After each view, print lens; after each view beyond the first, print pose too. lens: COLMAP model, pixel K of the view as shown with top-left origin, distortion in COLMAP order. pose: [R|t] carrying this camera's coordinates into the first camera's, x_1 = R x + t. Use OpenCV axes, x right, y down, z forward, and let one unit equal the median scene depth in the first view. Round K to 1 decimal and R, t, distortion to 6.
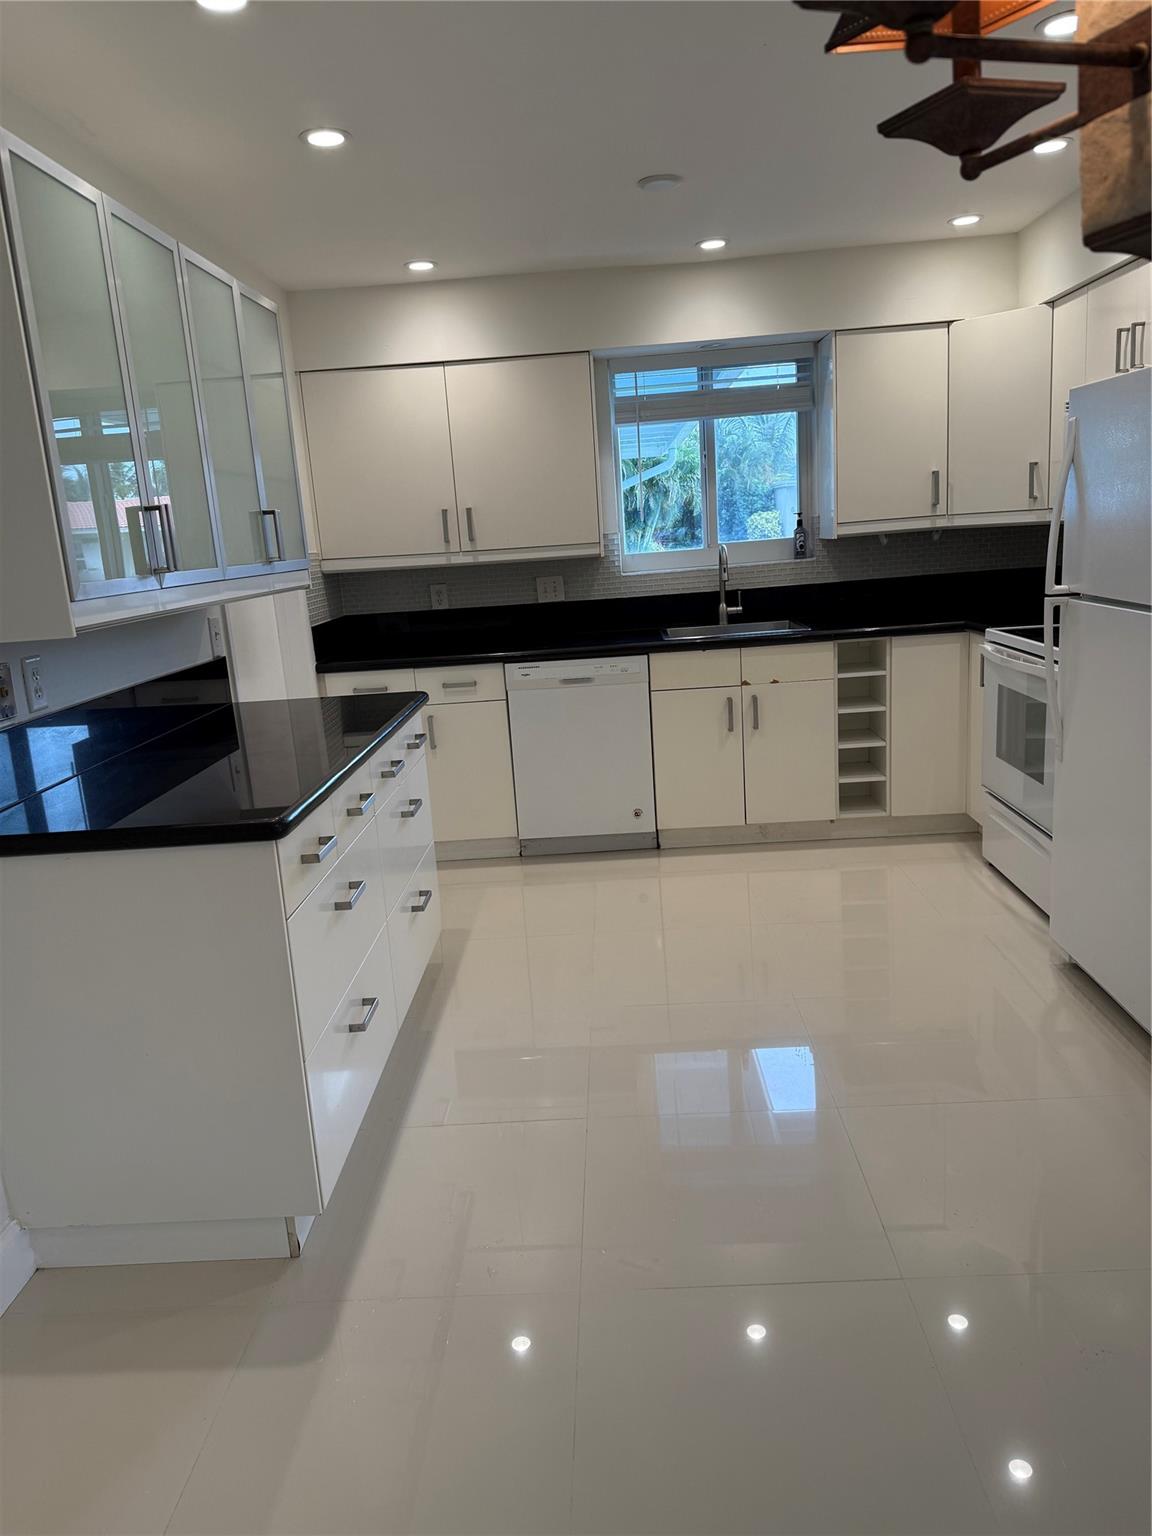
lens RADIAL K [[1088.9, 0, 580.5], [0, 1088.9, 764.3], [0, 0, 1]] dist [0.059584, -0.063023]
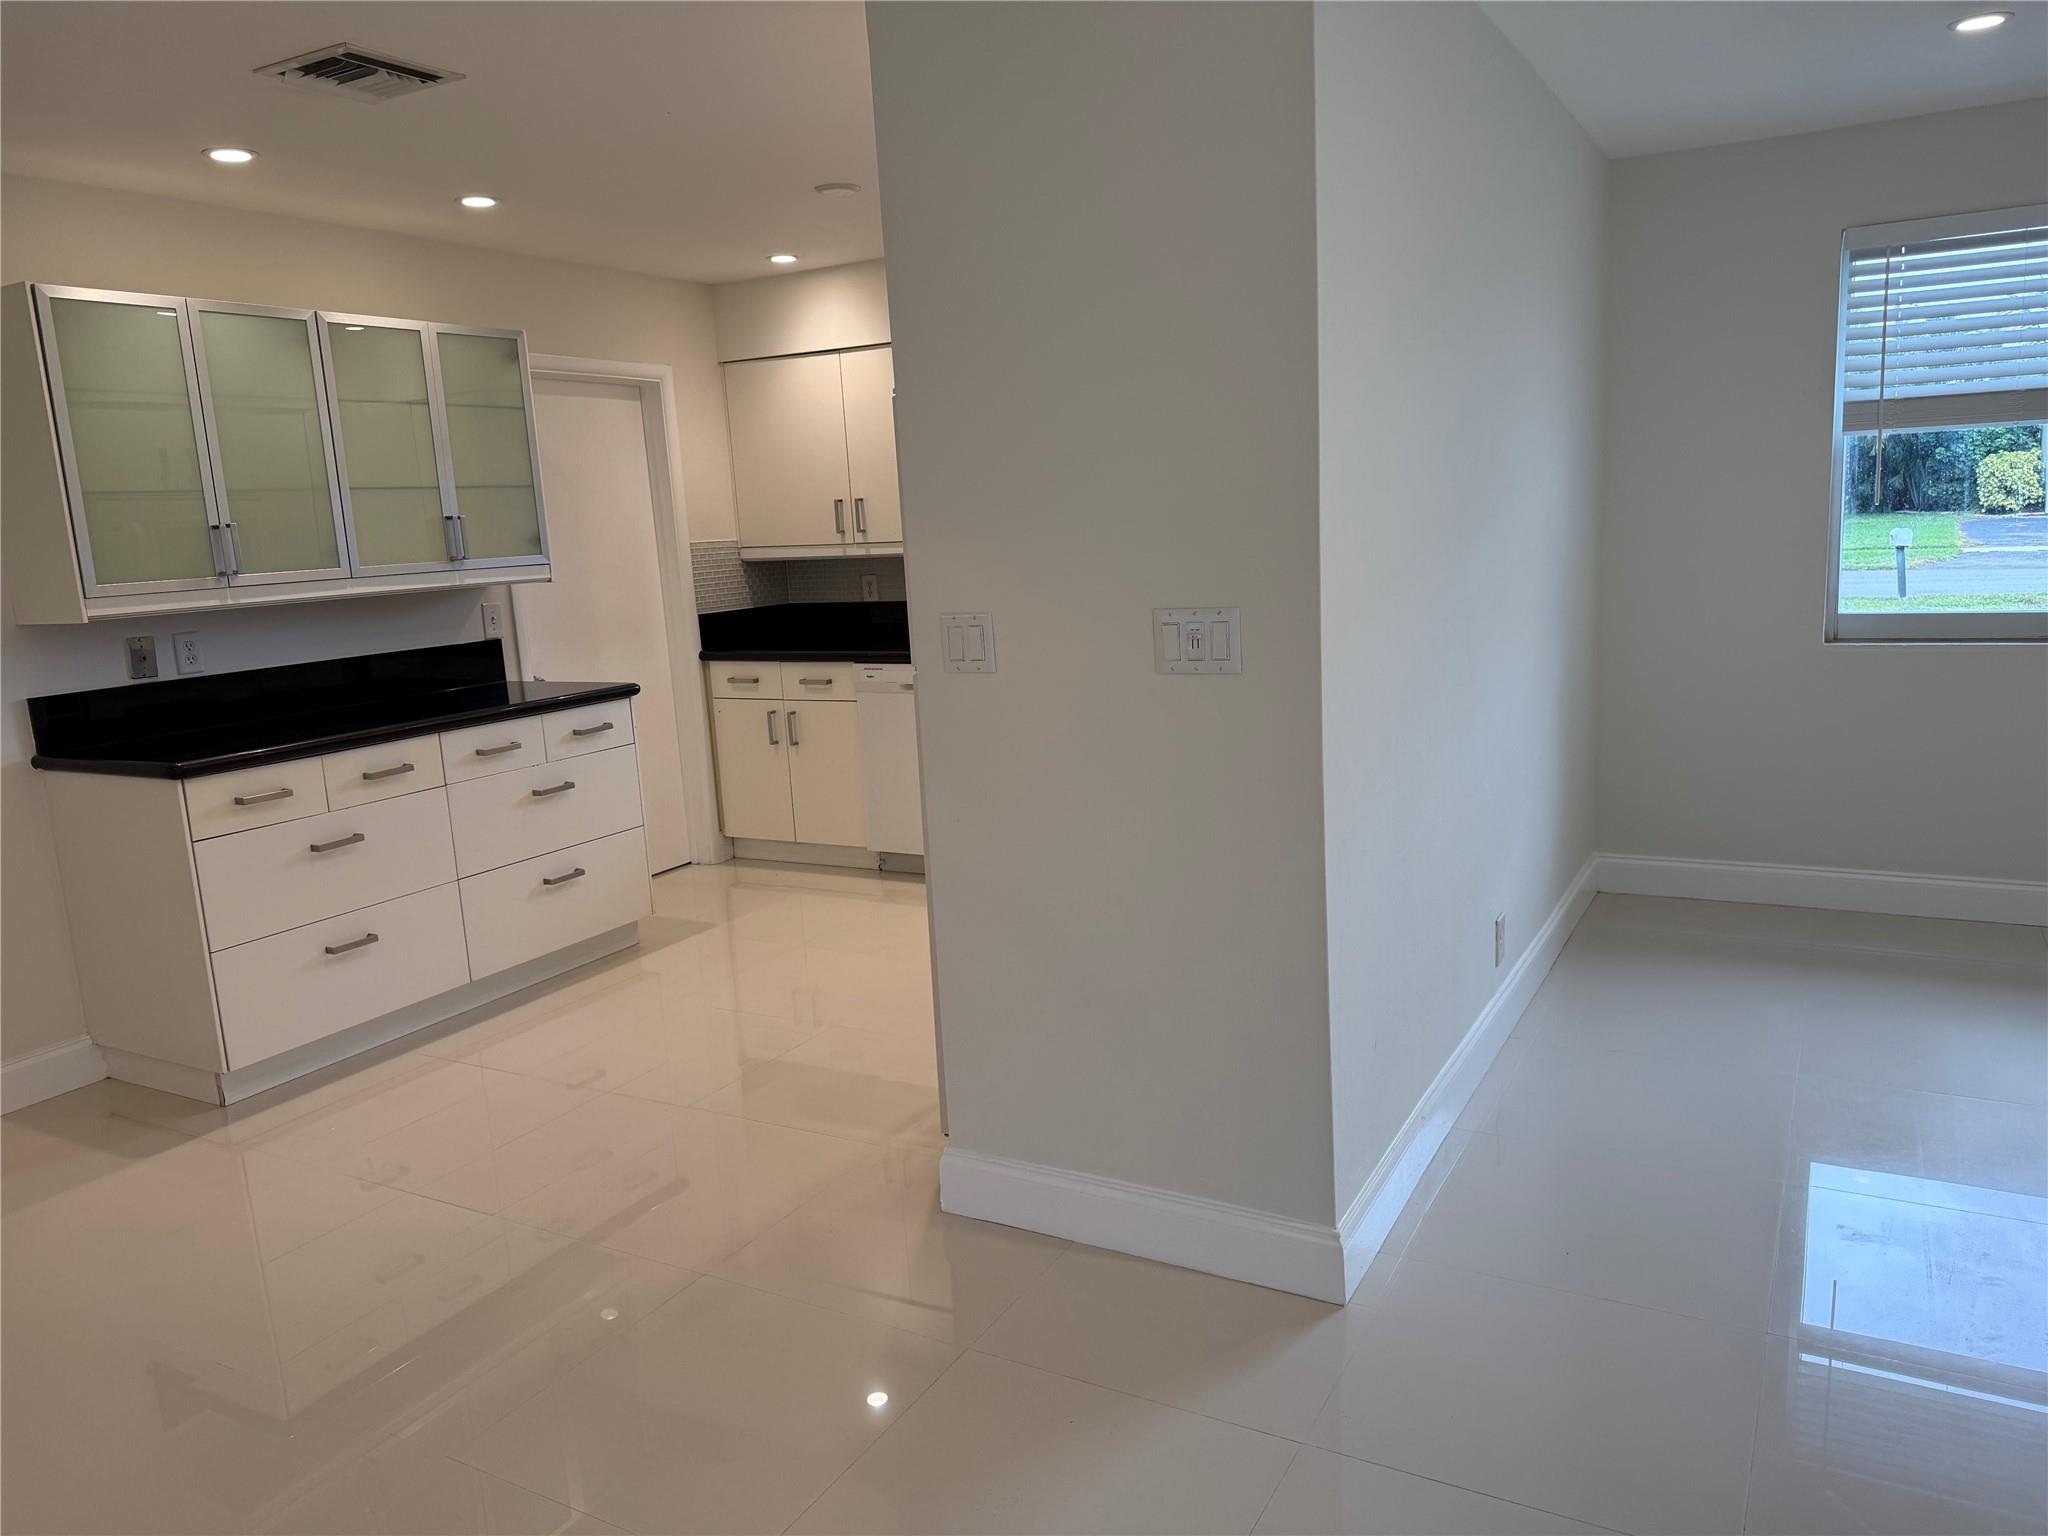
lens RADIAL K [[1451.8, 0, 1010.9], [0, 1451.8, 772.6], [0, 0, 1]] dist [0.059584, -0.063023]
pose [[0.879470, 0.102043, -0.464887, 0.651499], [-0.105313, 0.994257, 0.019009, -0.036098], [0.464157, 0.032241, 0.885166, -0.056289]]
